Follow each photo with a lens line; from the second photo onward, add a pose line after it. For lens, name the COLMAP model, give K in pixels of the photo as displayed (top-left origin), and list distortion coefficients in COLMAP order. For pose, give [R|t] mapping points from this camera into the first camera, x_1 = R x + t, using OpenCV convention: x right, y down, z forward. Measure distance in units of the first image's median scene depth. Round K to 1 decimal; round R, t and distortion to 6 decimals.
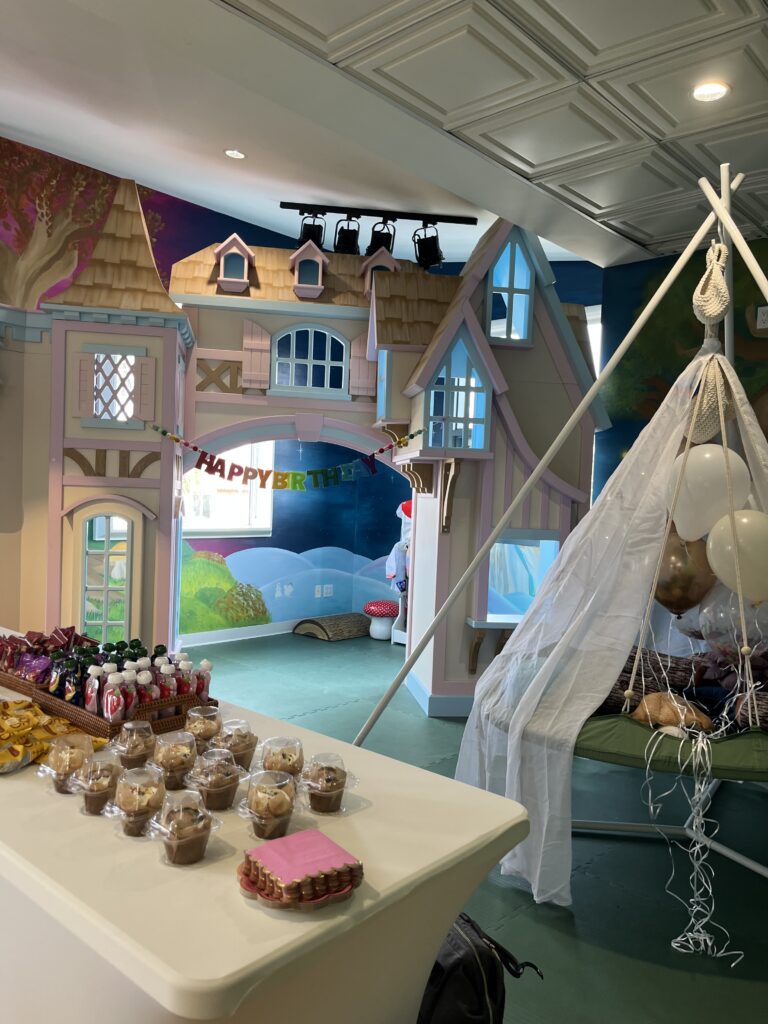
lens RADIAL K [[770.5, 0, 361.0], [0, 770.5, 522.7], [0, 0, 1]] dist [0.029920, 0.000977]
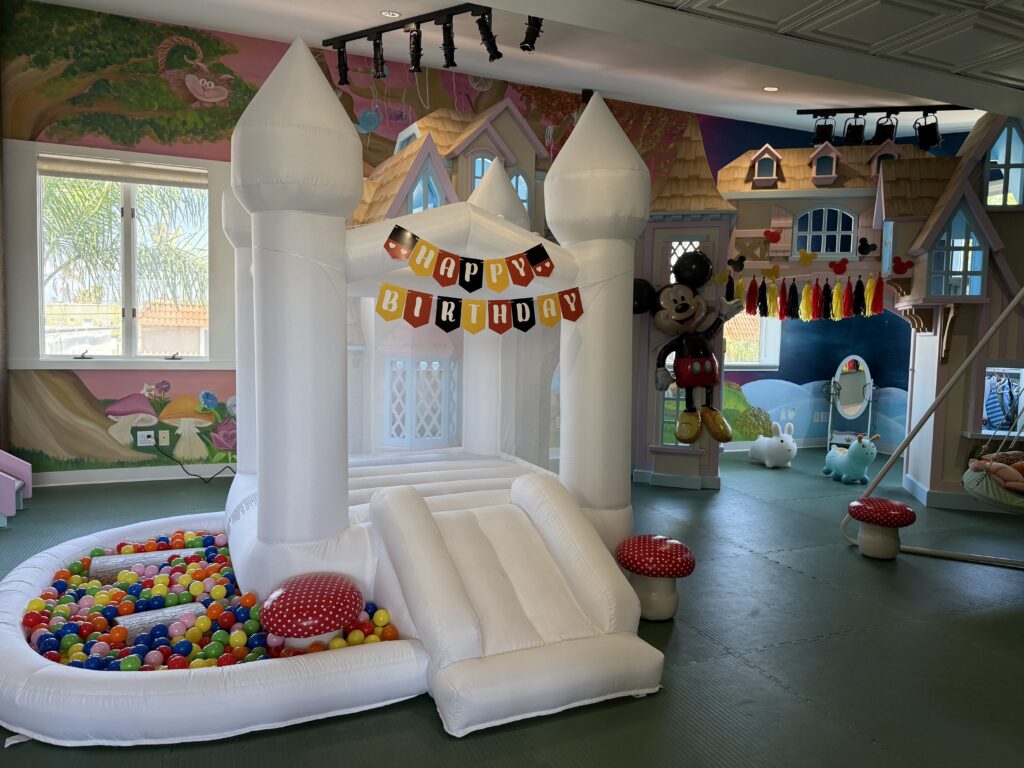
lens RADIAL K [[723.9, 0, 520.7], [0, 723.9, 382.0], [0, 0, 1]] dist [0.024047, -0.020641]
pose [[0.922898, 0.006499, -0.384991, -0.065891], [-0.000083, 0.999861, 0.016682, 0.022759], [0.385046, -0.015364, 0.922770, -0.342745]]
